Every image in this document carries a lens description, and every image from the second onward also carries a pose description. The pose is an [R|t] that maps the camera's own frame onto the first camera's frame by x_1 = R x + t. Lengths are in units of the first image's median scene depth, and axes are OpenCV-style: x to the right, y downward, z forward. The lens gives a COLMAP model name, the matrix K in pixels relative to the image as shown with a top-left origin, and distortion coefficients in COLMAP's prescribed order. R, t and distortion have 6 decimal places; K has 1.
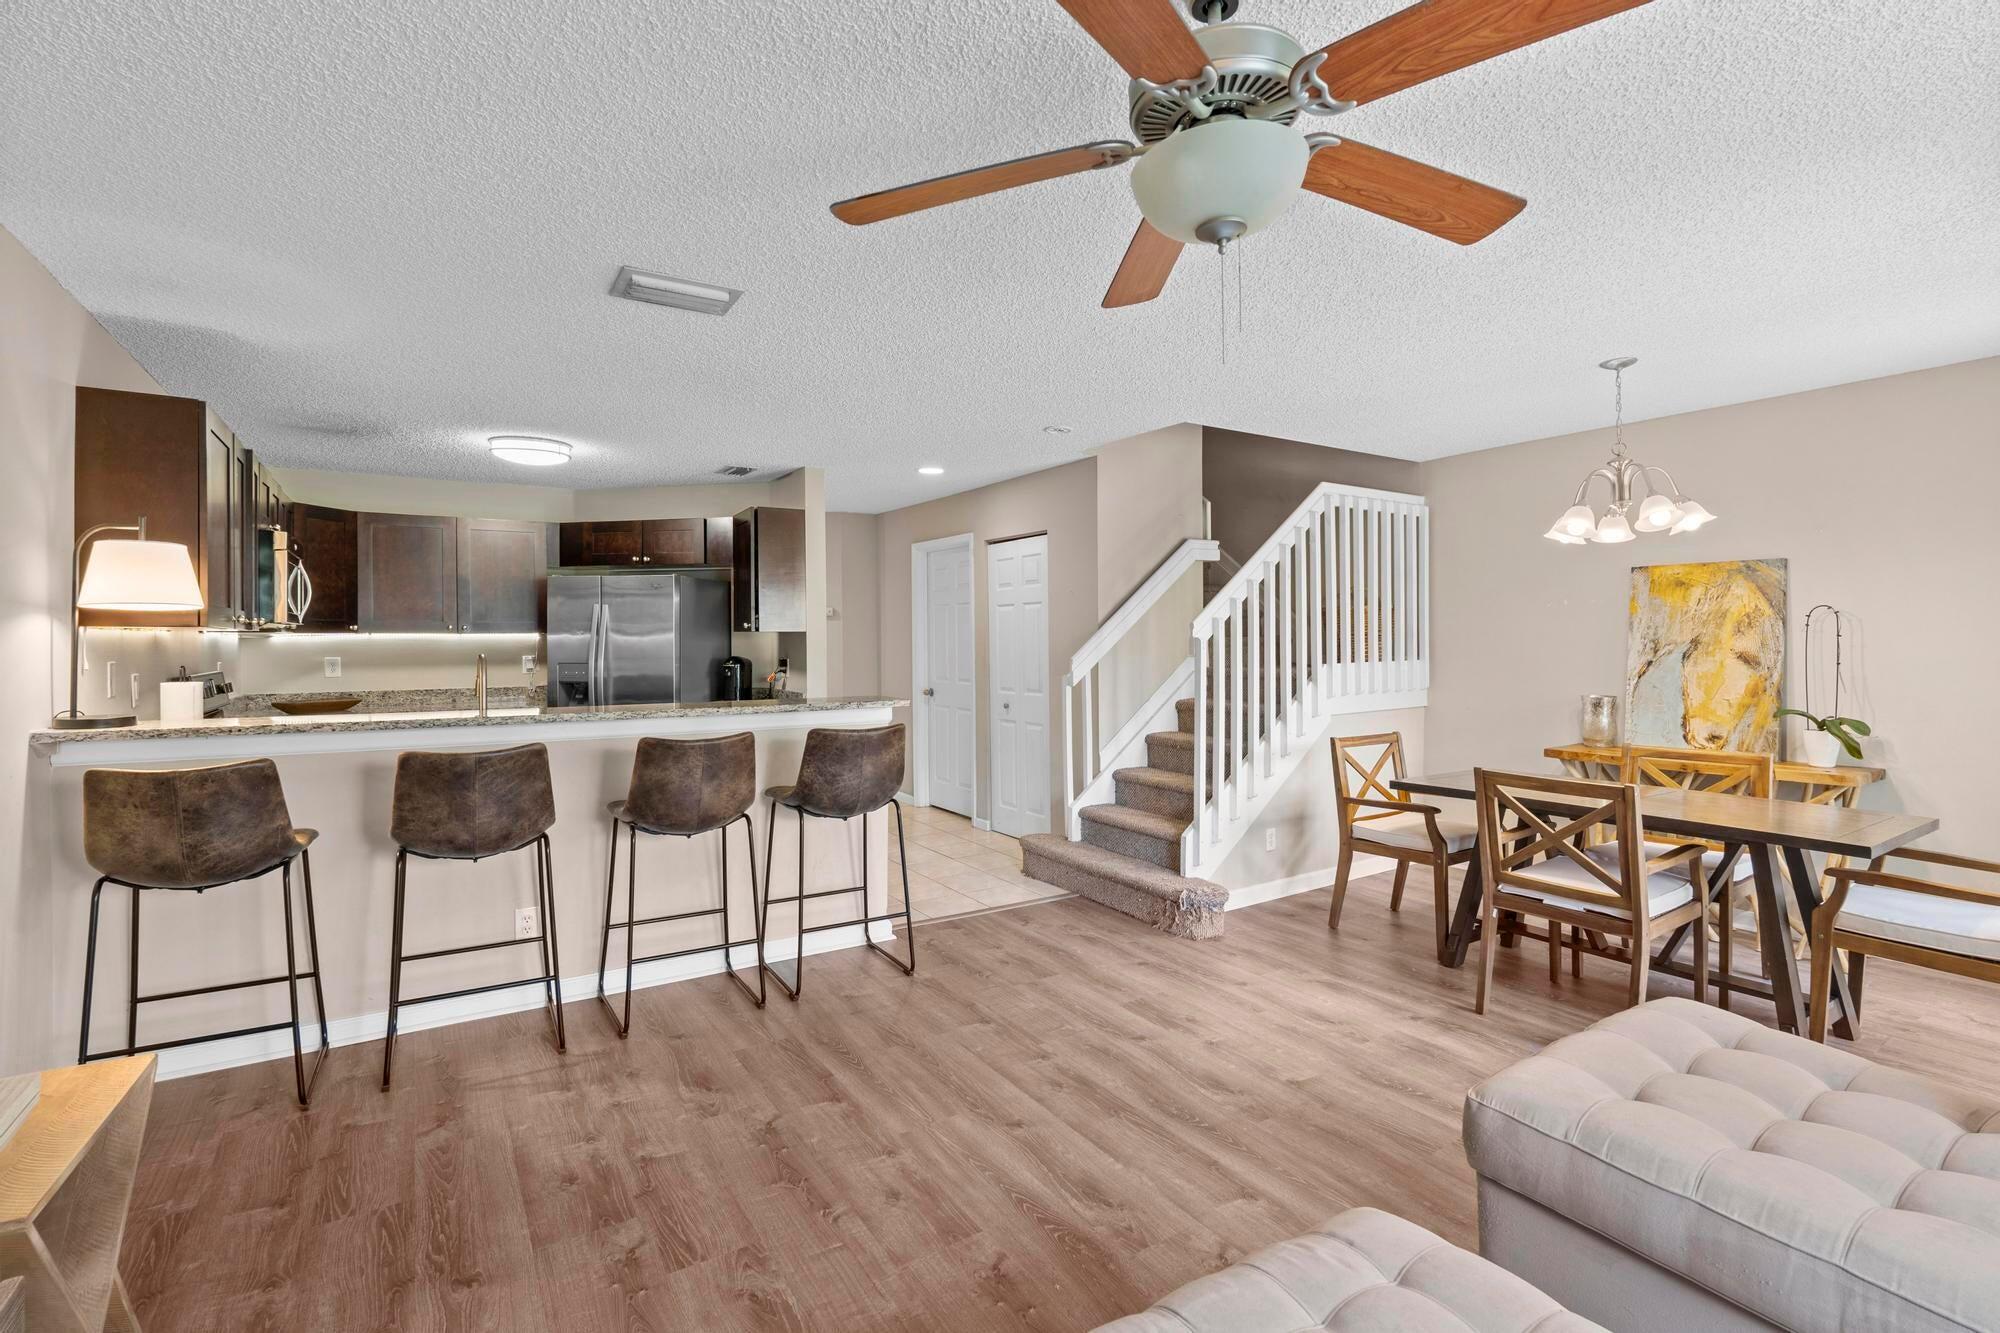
lens RADIAL K [[901.6, 0, 997.7], [0, 901.6, 644.5], [0, 0, 1]] dist [-0.032371, -0.000437]
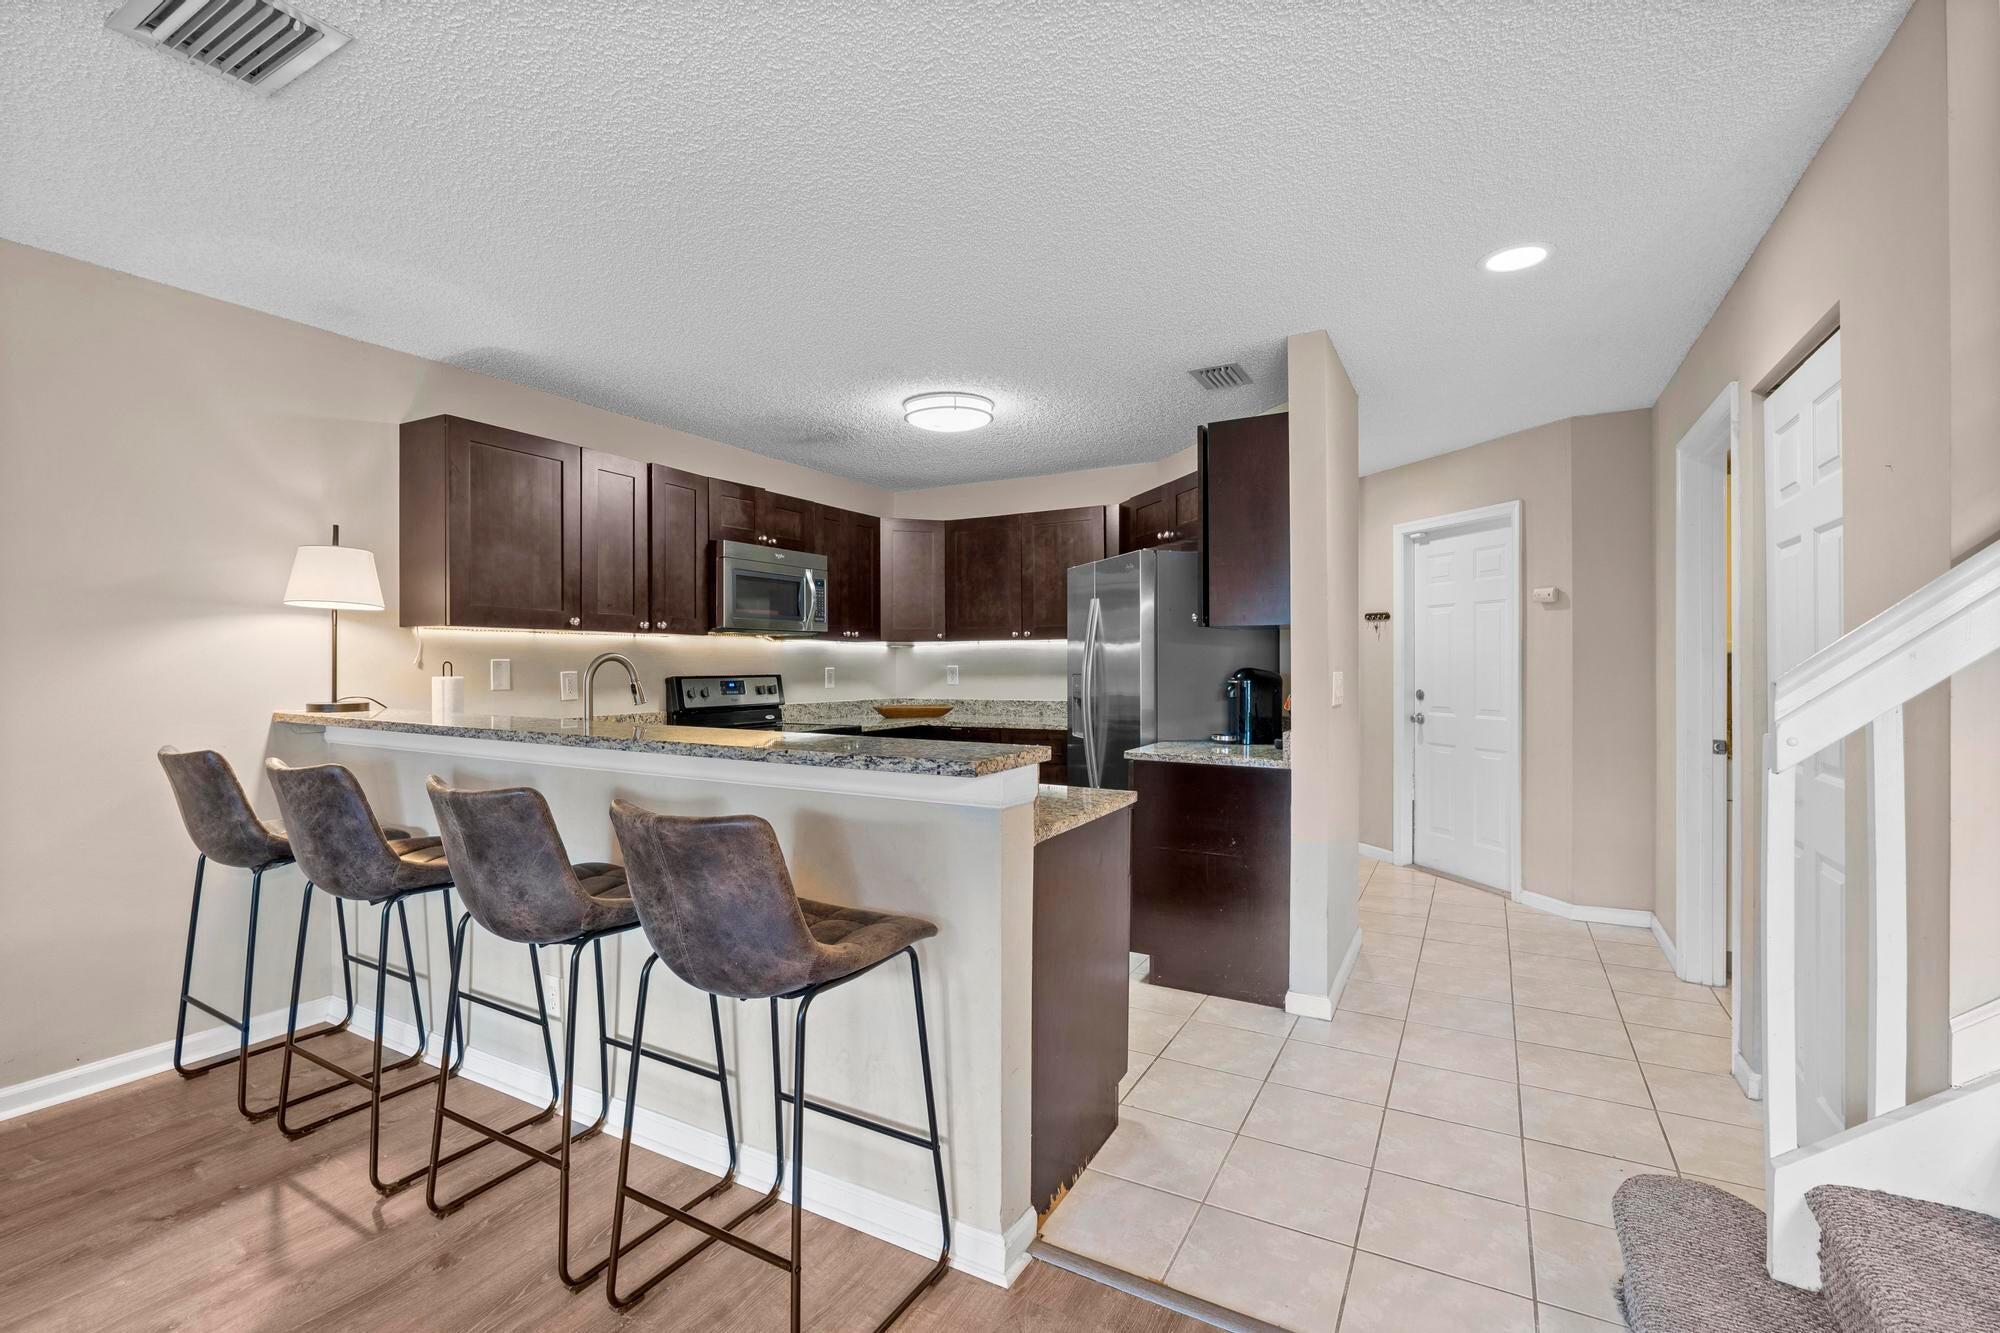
lens RADIAL K [[885.6, 0, 1000.0], [0, 885.6, 666.5], [0, 0, 1]] dist [-0.028041, -0.000023]
pose [[0.480535, 0.007643, -0.876943, 0.303335], [-0.006995, 0.999964, 0.004882, 0.017383], [0.876948, 0.003788, 0.480570, 0.923120]]
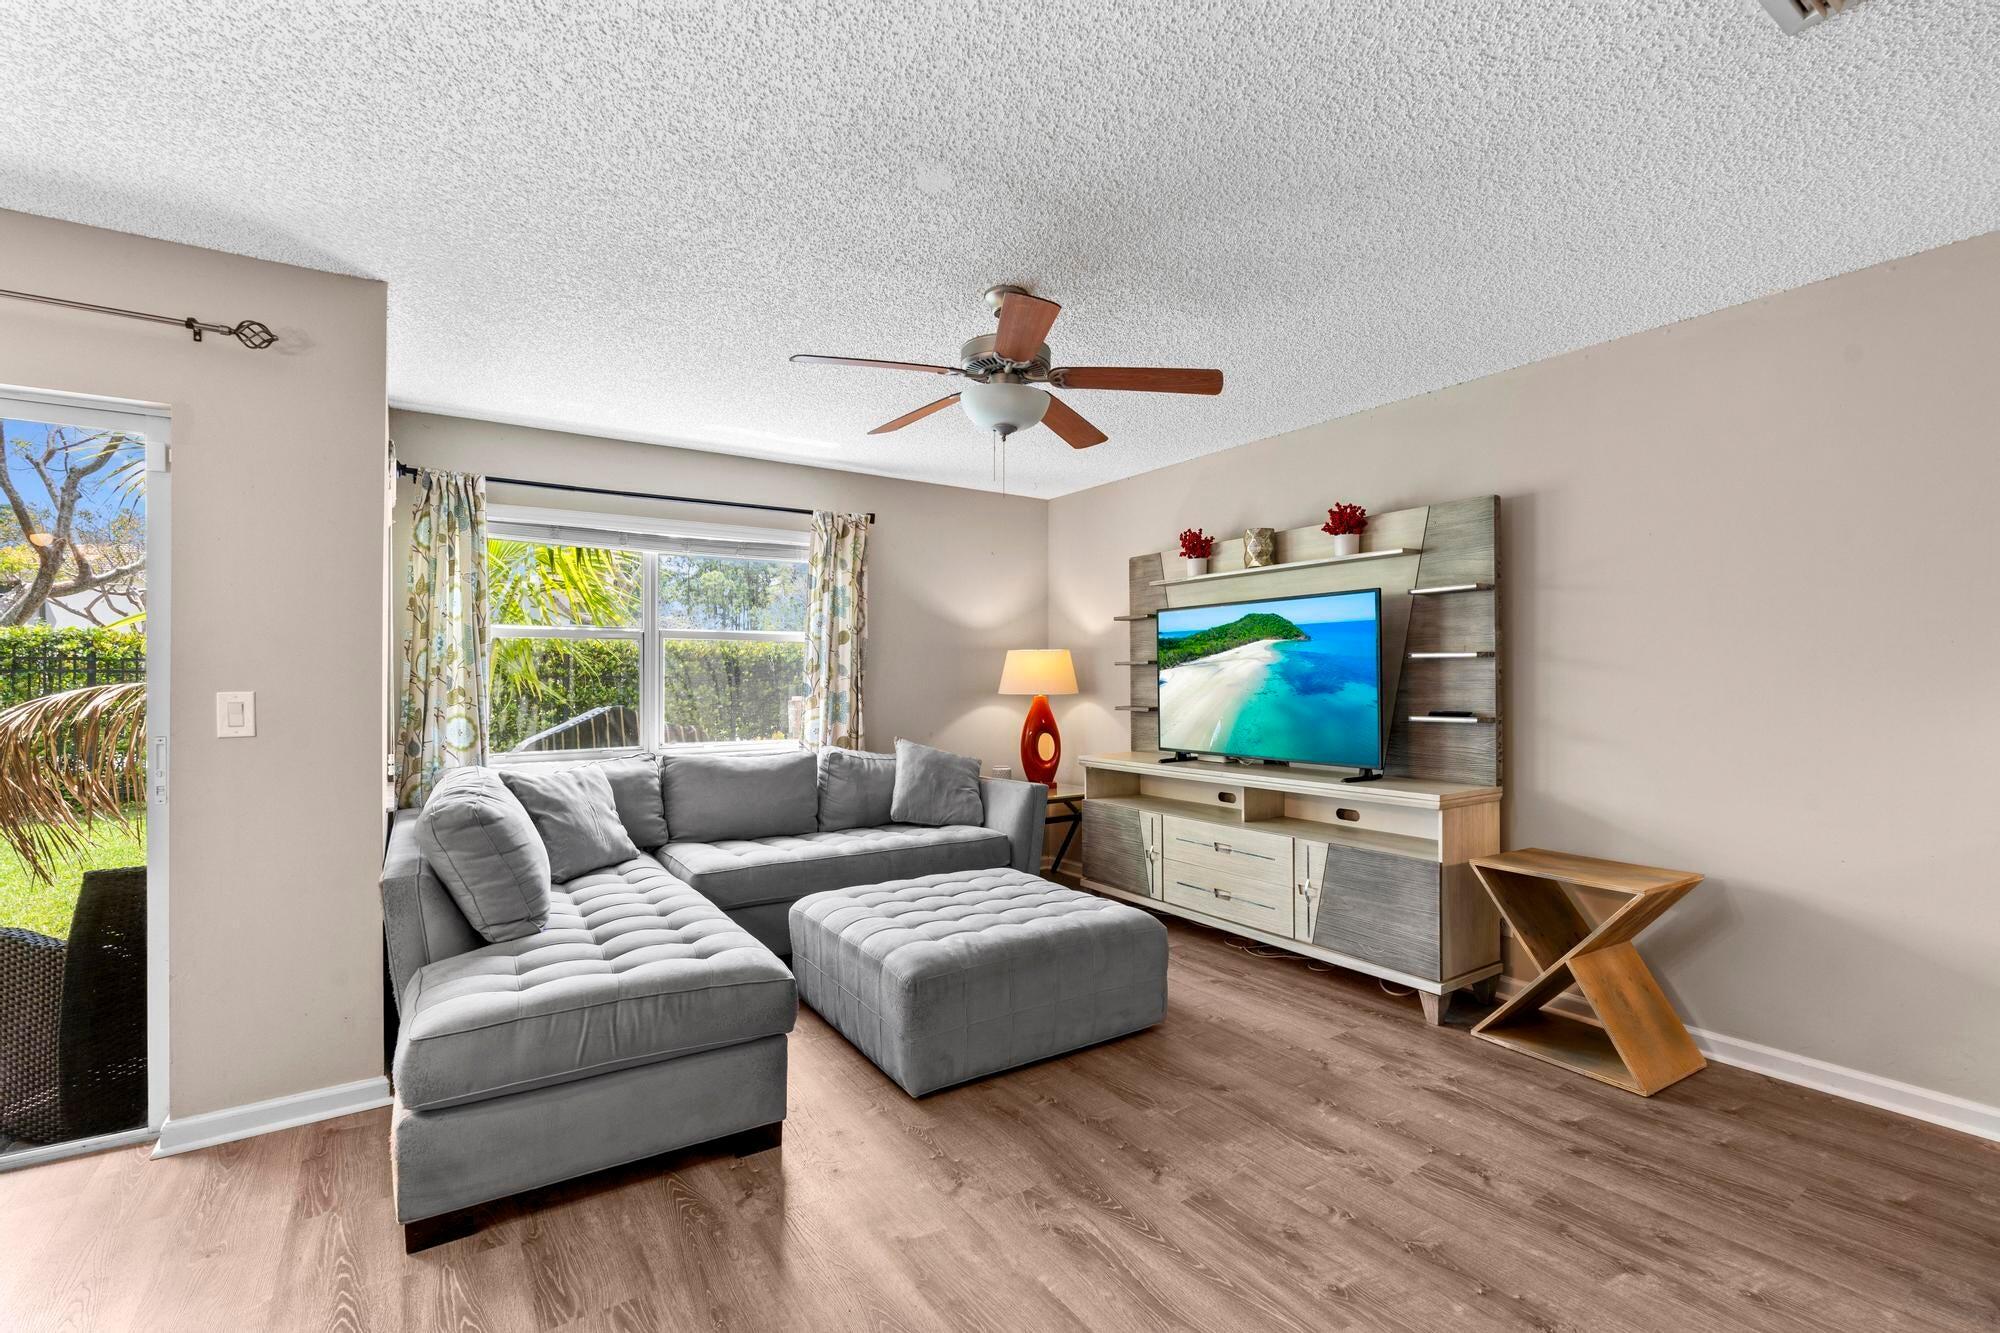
lens RADIAL K [[896.2, 0, 993.1], [0, 896.2, 683.9], [0, 0, 1]] dist [-0.001323, -0.000242]
pose [[-0.999899, 0.007509, -0.012068, 0.123826], [0.007506, 0.999972, 0.000258, 0.031277], [0.012070, 0.000167, -0.999927, 1.202986]]
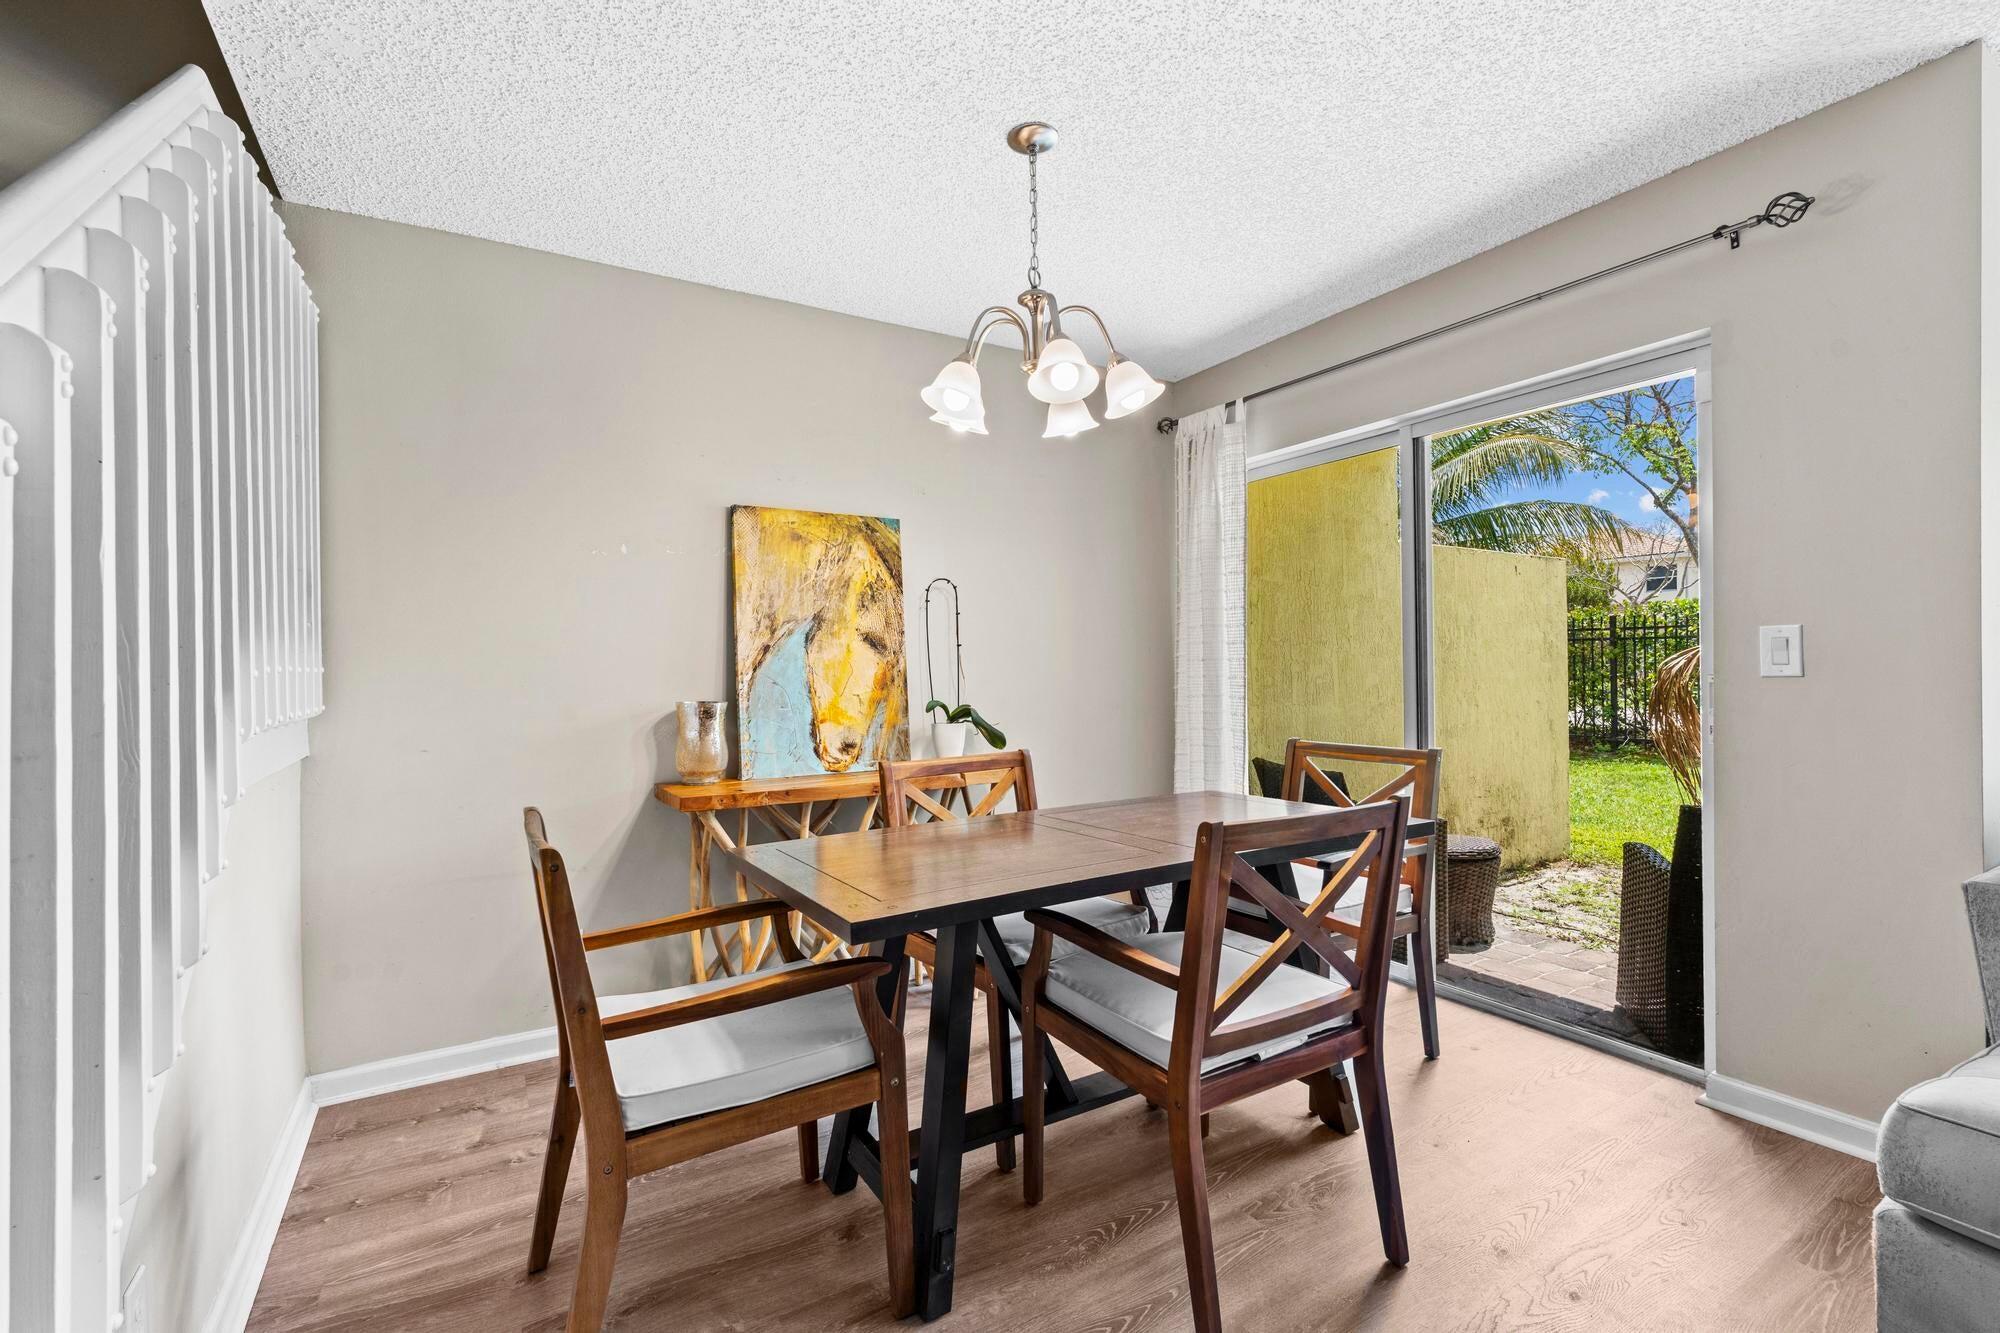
lens RADIAL K [[878.1, 0, 1000.0], [0, 878.1, 666.5], [0, 0, 1]] dist [-0.002458, -0.000920]
pose [[0.032288, 0.004573, 0.999468, 0.086574], [0.021582, 0.999753, -0.005271, 0.053433], [-0.999246, 0.021740, 0.032182, 1.015555]]
